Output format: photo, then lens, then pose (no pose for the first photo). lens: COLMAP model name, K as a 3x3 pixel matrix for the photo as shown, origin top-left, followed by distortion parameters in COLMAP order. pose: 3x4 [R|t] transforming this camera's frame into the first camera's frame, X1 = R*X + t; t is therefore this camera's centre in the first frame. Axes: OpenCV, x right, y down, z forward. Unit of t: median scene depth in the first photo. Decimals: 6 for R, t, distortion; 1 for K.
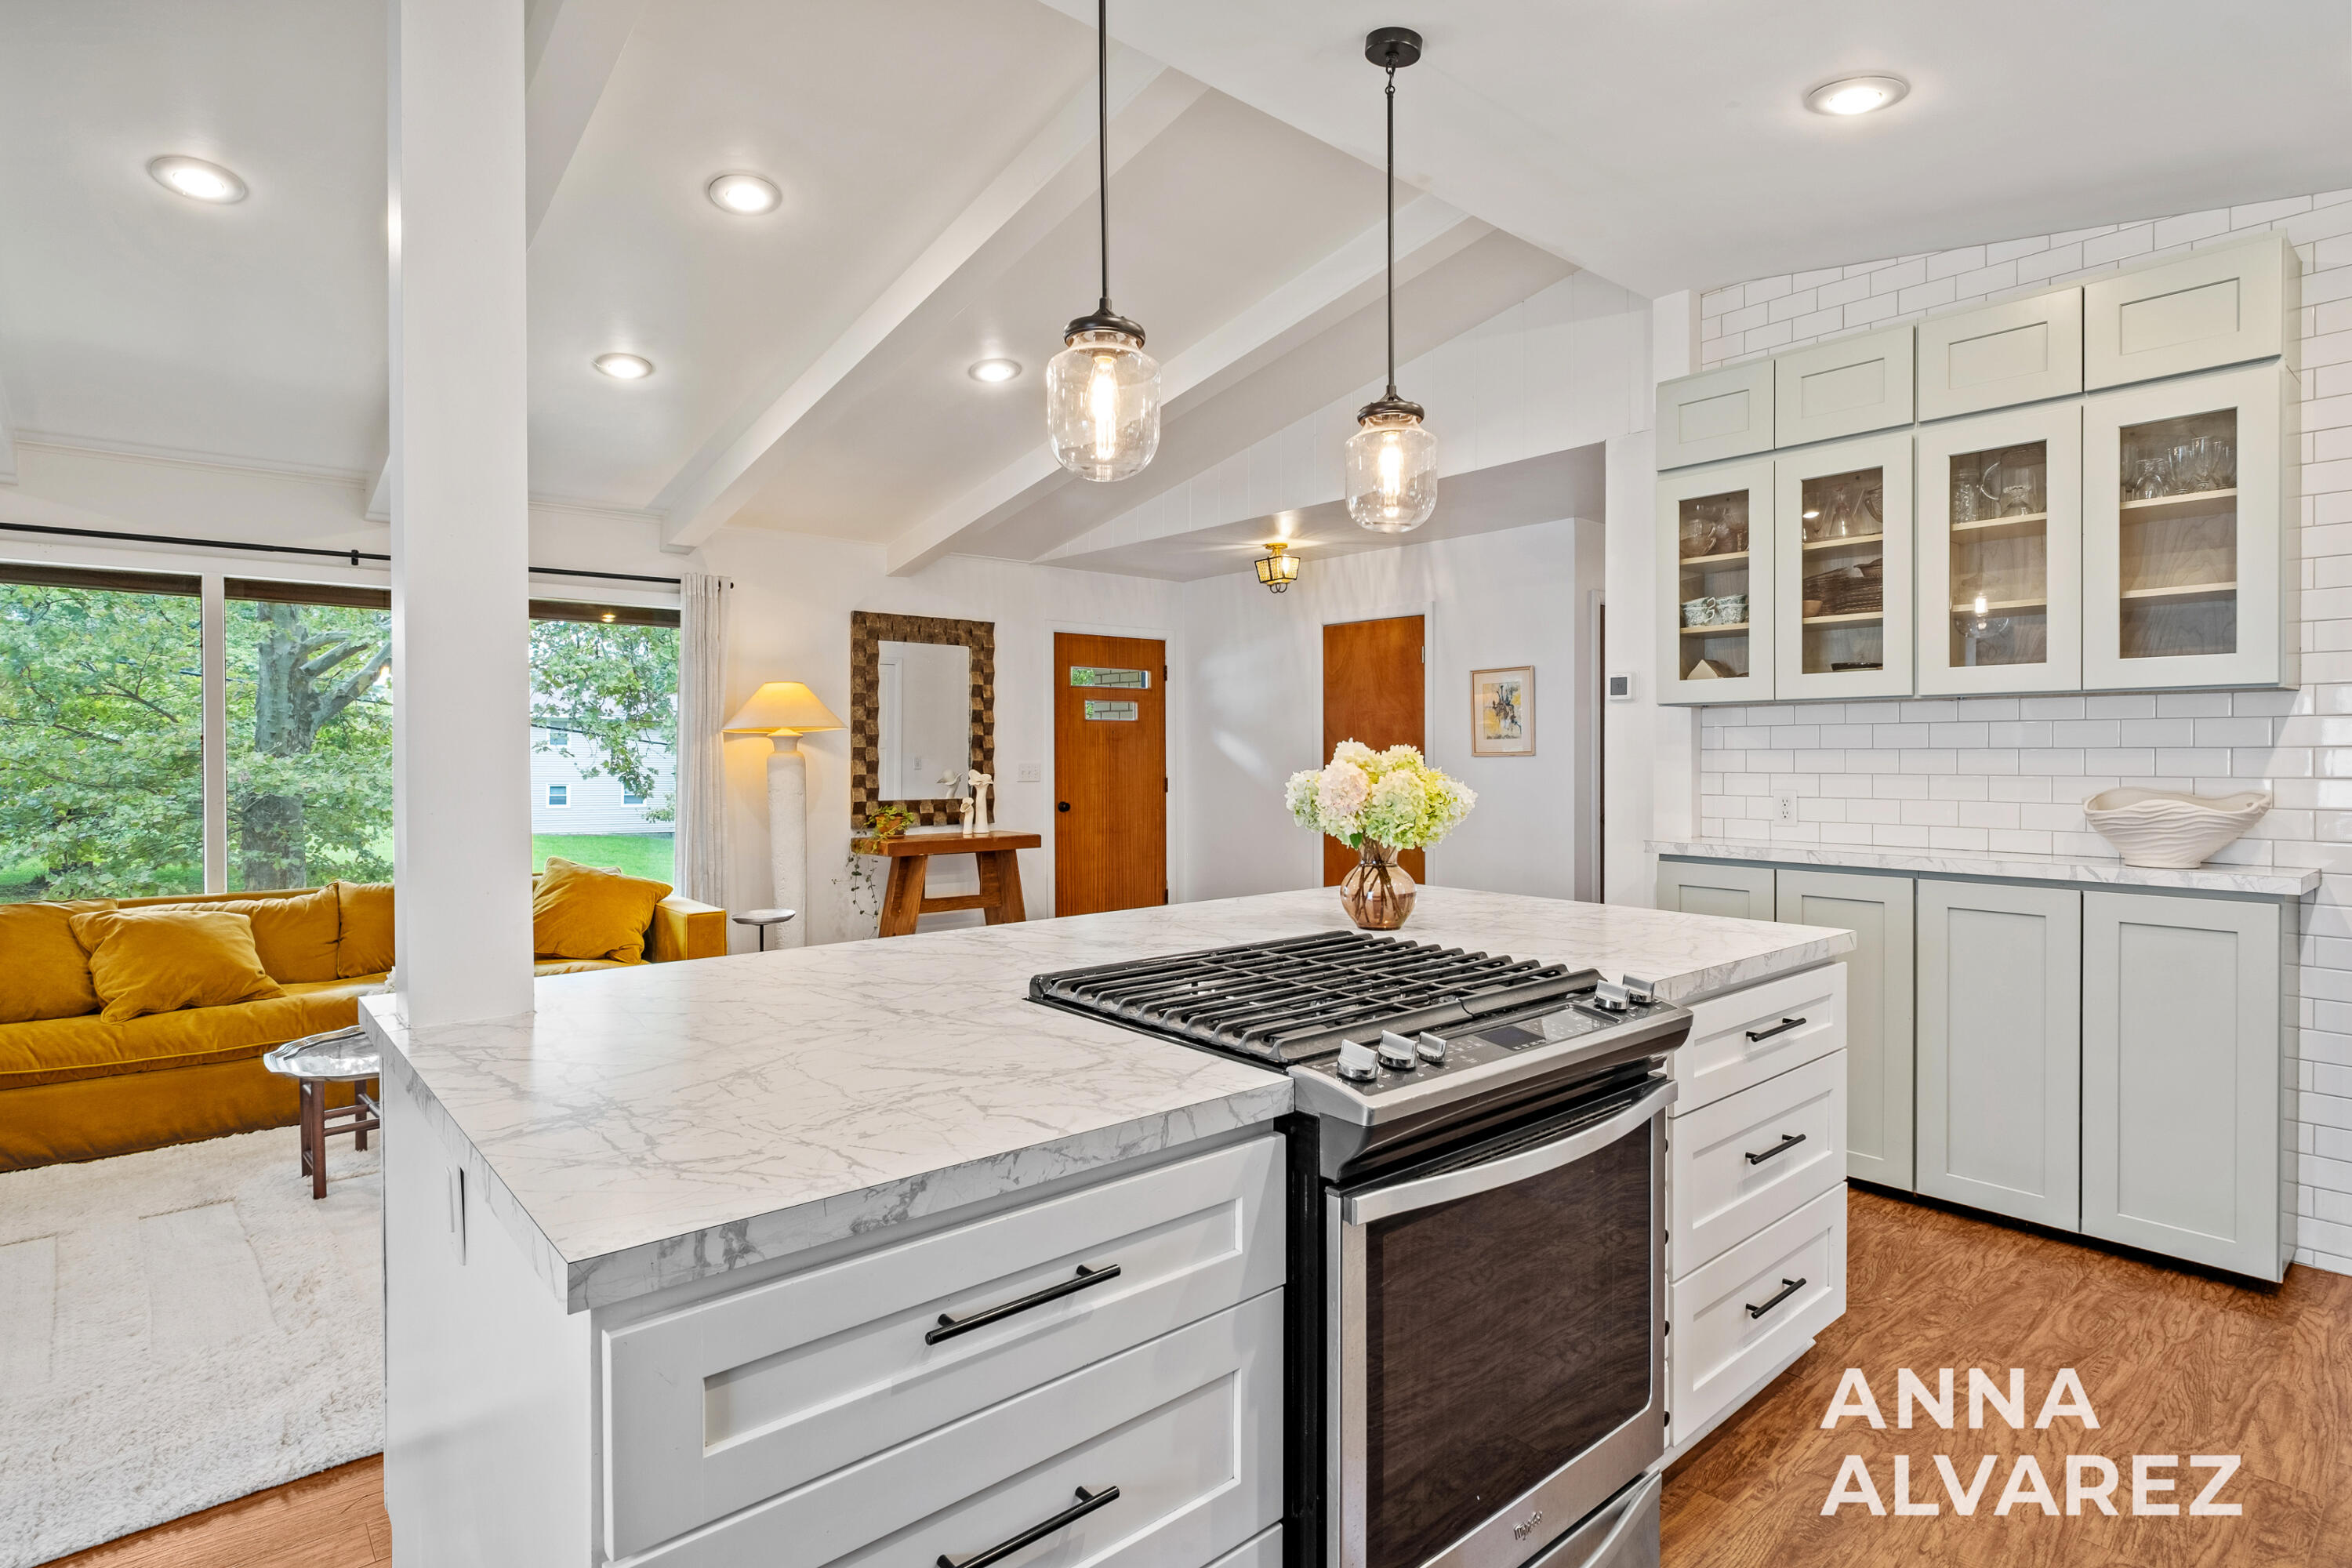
lens RADIAL K [[1172.9, 0, 1224.4], [0, 1172.9, 753.5], [0, 0, 1]] dist [0.013444, -0.002228]
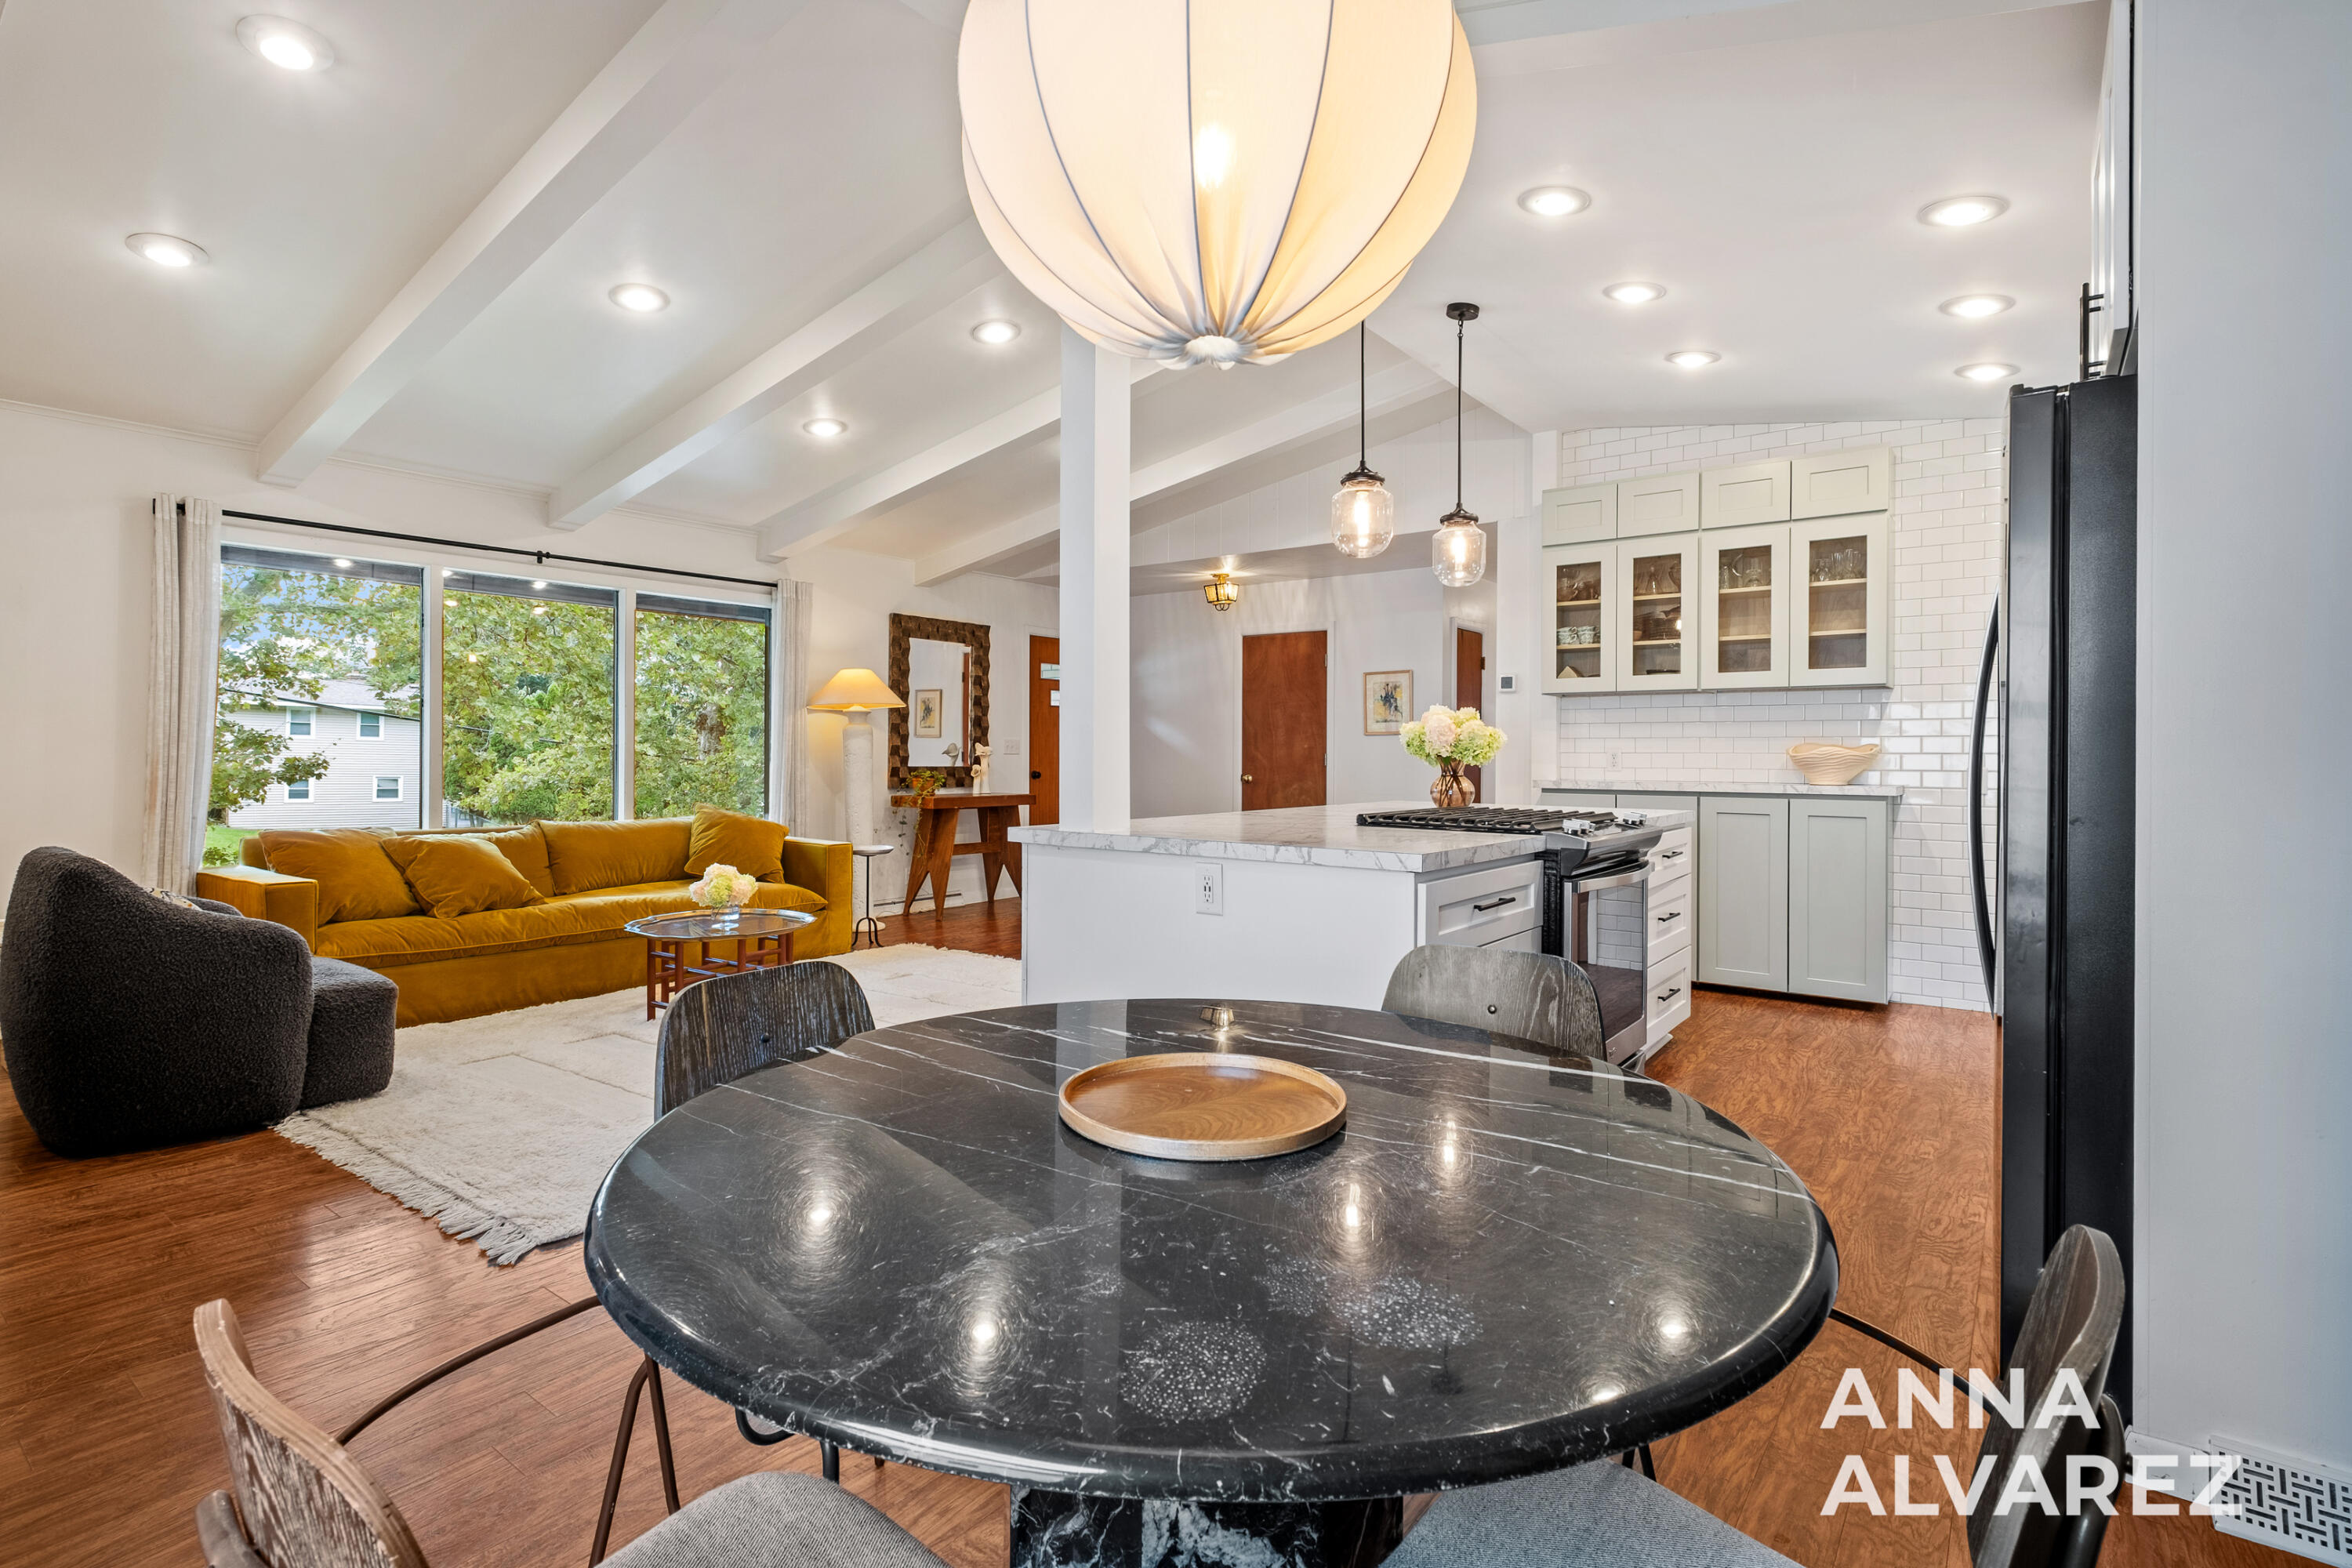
lens RADIAL K [[1142.3, 0, 1199.8], [0, 1142.3, 748.8], [0, 0, 1]] dist [0.033631, 0.000948]
pose [[0.975221, 0.008412, 0.221074, -0.419800], [-0.006481, 0.999934, -0.009459, 0.049803], [-0.221139, 0.007791, 0.975211, -0.398908]]
